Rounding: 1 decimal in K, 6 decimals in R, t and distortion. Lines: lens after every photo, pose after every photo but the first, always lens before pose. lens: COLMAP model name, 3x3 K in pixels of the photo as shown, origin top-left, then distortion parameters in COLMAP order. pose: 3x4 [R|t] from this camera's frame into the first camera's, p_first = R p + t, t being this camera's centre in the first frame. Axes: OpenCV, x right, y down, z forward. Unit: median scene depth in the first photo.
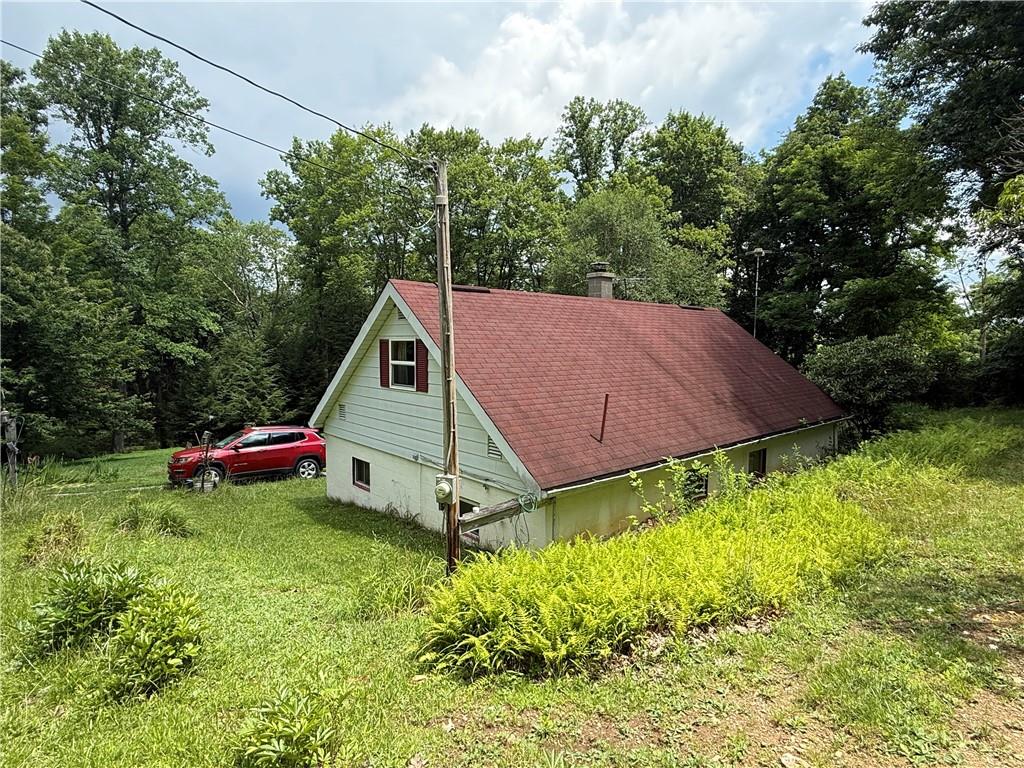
lens RADIAL K [[543.2, 0, 512.0], [0, 543.2, 384.0], [0, 0, 1]] dist [0.000611, -0.000003]
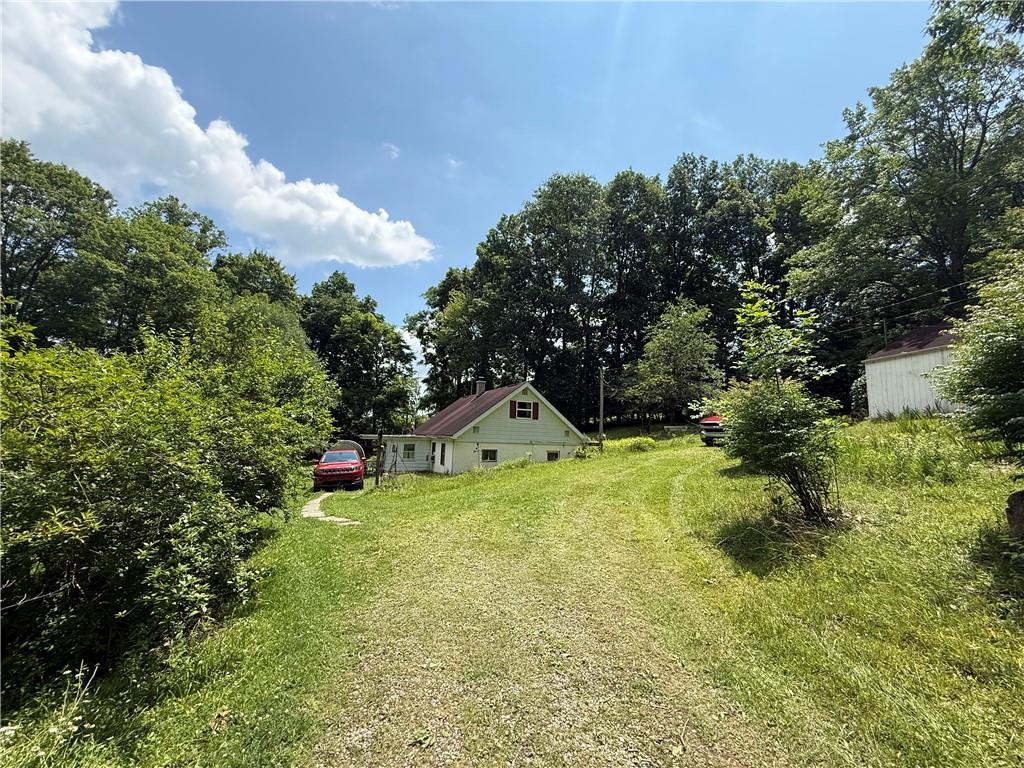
lens RADIAL K [[410.5, 0, 512.0], [0, 410.5, 384.0], [0, 0, 1]] dist [0.000334, 0.000213]
pose [[0.299973, 0.129389, 0.945132, -2.240743], [0.042398, 0.987971, -0.148711, 0.143228], [-0.953005, 0.084681, 0.290879, 0.403608]]
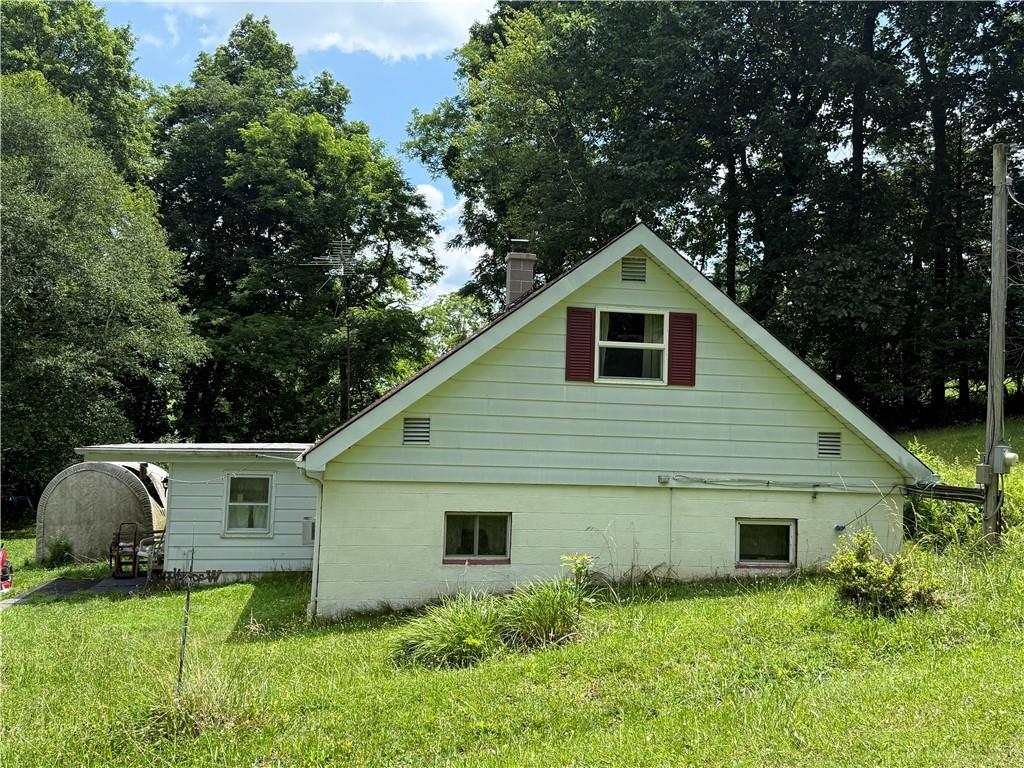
lens RADIAL K [[941.0, 0, 513.4], [0, 941.0, 366.7], [0, 0, 1]] dist [0.223555, -0.511220]
pose [[0.519847, 0.065600, 0.851737, -1.258618], [0.037294, 0.994354, -0.099346, 0.098957], [-0.853445, 0.083409, 0.514465, 0.500810]]
